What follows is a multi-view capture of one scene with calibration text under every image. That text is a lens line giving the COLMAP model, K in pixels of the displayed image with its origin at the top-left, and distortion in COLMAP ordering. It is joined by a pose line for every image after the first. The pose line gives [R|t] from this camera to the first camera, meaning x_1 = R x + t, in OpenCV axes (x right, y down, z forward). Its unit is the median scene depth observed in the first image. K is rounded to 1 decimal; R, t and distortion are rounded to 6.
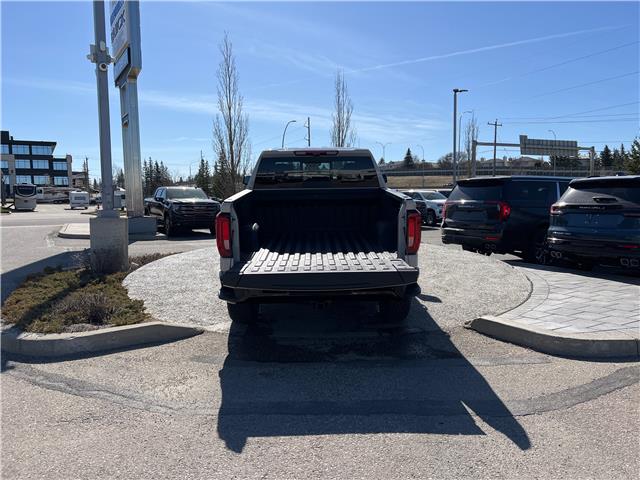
lens RADIAL K [[478.1, 0, 322.0], [0, 478.1, 240.7], [0, 0, 1]] dist [0.048288, -0.049848]
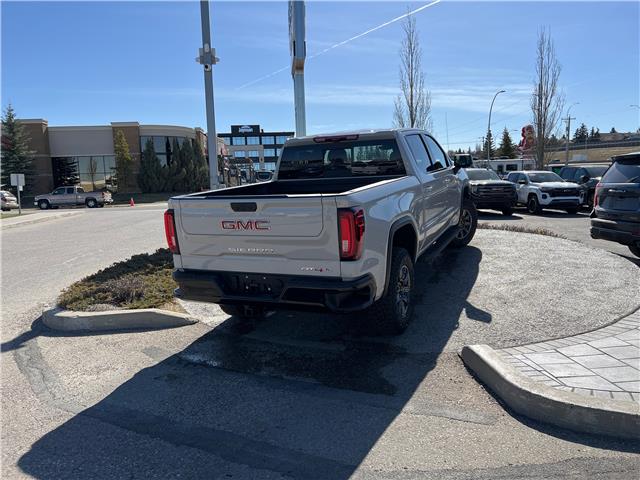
lens RADIAL K [[478.1, 0, 319.4], [0, 478.1, 240.8], [0, 0, 1]] dist [0.048288, -0.049848]
pose [[0.894600, 0.037770, -0.445269, 0.271524], [-0.018856, 0.998725, 0.046835, -0.023771], [0.446470, -0.033503, 0.894171, 0.125459]]
